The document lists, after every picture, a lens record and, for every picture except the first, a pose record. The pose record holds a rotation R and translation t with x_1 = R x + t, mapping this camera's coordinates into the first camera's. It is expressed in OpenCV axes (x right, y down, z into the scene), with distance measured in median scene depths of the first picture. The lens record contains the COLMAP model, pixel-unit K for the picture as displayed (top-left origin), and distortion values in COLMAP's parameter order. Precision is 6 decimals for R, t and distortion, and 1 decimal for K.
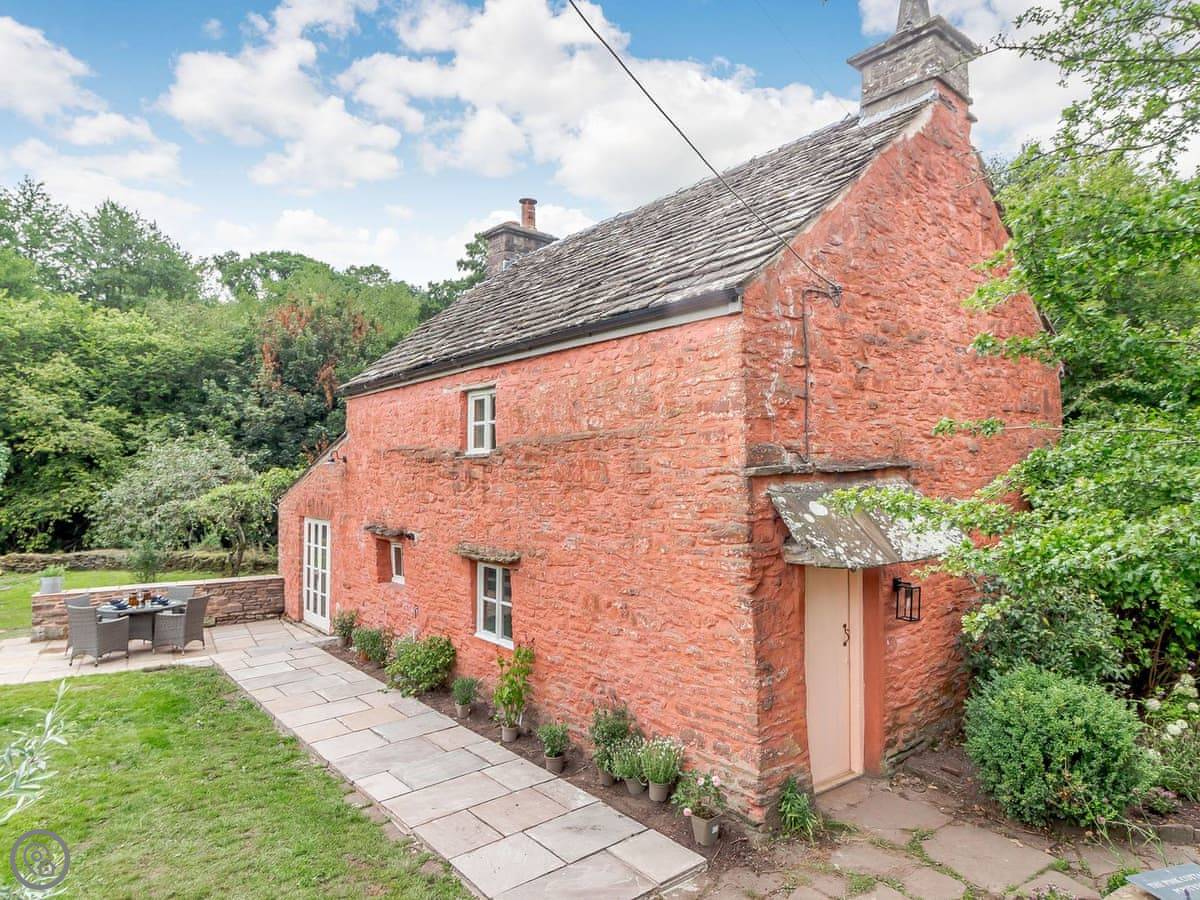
lens RADIAL K [[779.5, 0, 600.0], [0, 779.5, 450.0], [0, 0, 1]] dist [0.010984, -0.000824]
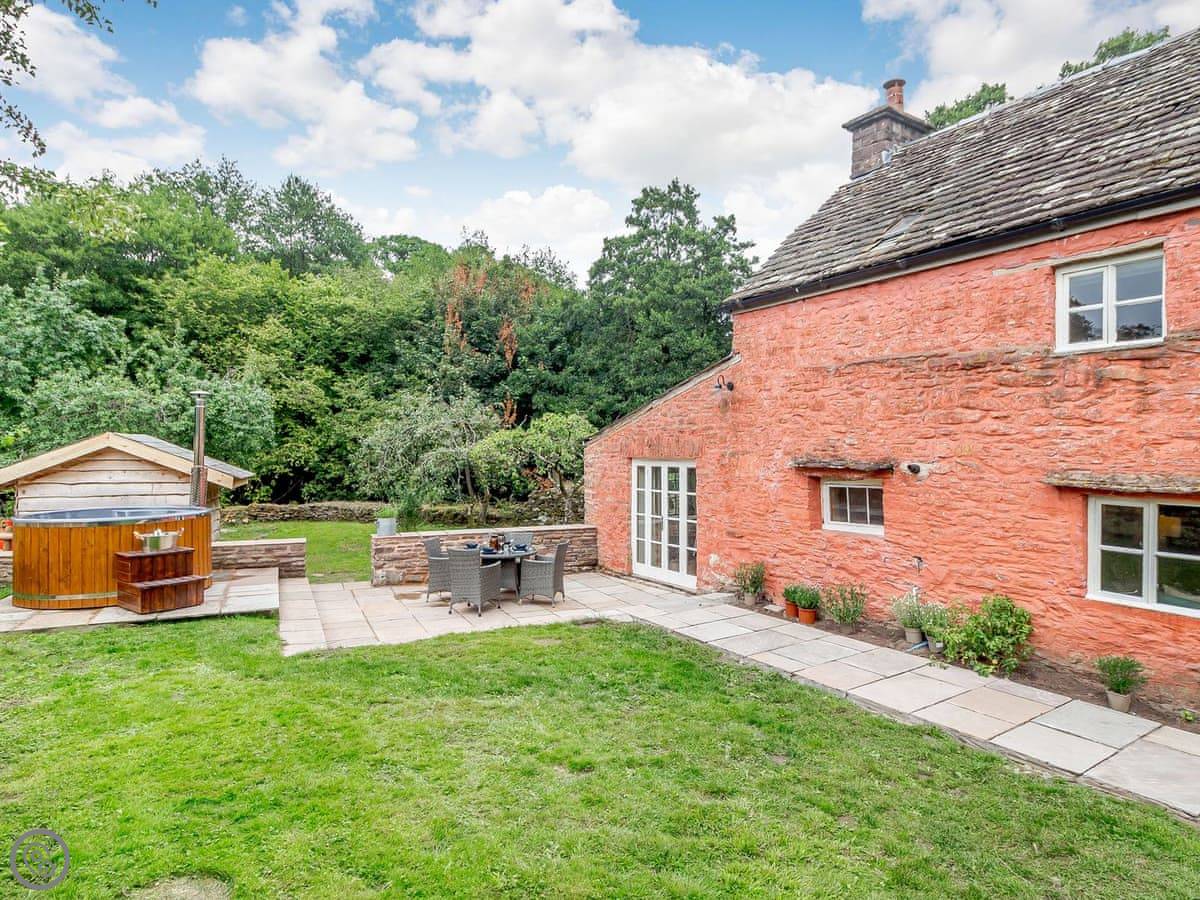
lens RADIAL K [[777.0, 0, 600.0], [0, 777.0, 450.0], [0, 0, 1]] dist [0.002532, 0.002683]
pose [[0.987253, 0.007383, -0.158989, -0.102446], [-0.000812, 0.999144, 0.041355, 0.014317], [0.159158, -0.040698, 0.986414, 0.044186]]
